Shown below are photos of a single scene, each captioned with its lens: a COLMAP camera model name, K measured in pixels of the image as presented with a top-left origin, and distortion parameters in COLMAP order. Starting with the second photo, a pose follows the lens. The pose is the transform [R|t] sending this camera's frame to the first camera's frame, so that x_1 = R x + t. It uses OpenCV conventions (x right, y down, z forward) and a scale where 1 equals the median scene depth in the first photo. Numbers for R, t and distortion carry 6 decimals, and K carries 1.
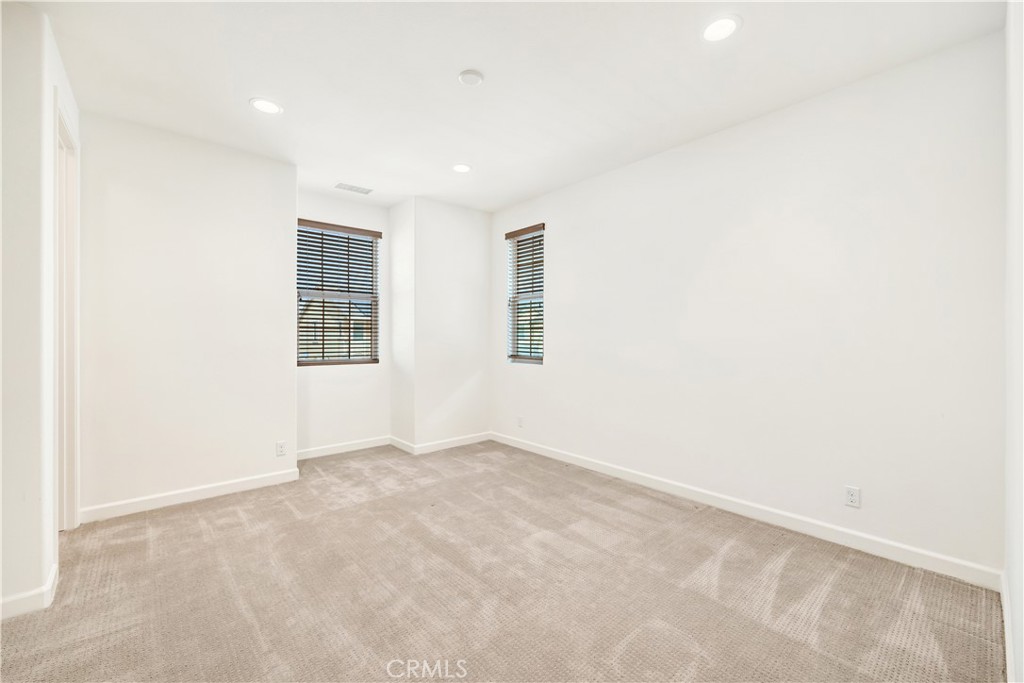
lens RADIAL K [[412.4, 0, 516.7], [0, 412.4, 338.5], [0, 0, 1]] dist [-0.001678, -0.000167]
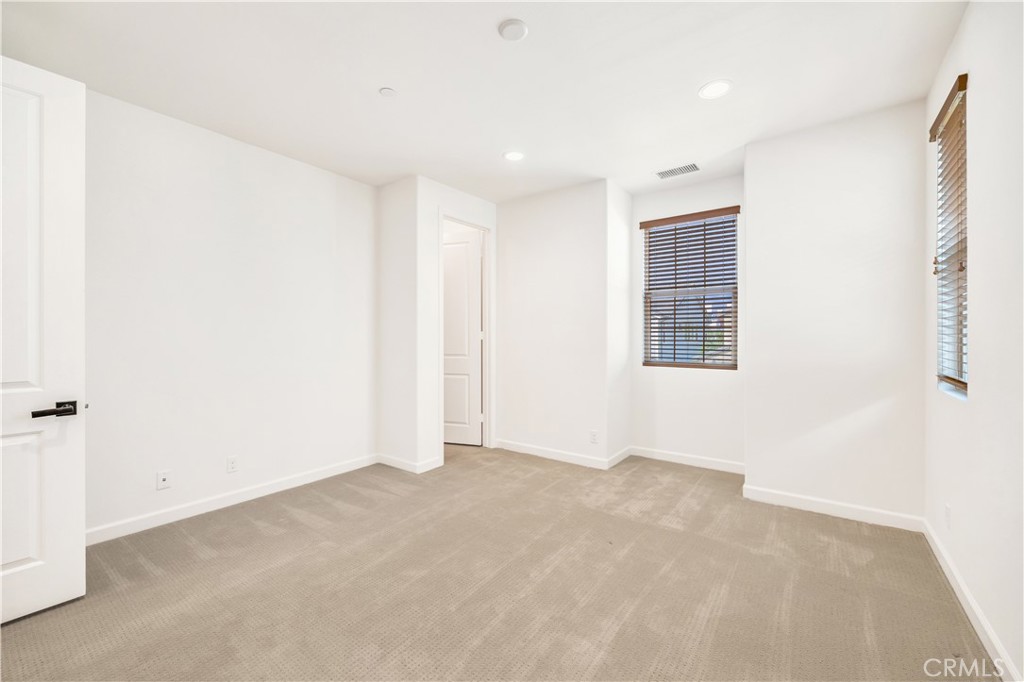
lens RADIAL K [[412.4, 0, 516.7], [0, 412.4, 338.0], [0, 0, 1]] dist [-0.001678, -0.000167]
pose [[0.216404, -0.000056, -0.976304, 0.461134], [-0.003786, 0.999992, -0.000896, 0.000266], [0.976296, 0.003890, 0.216402, 0.532872]]
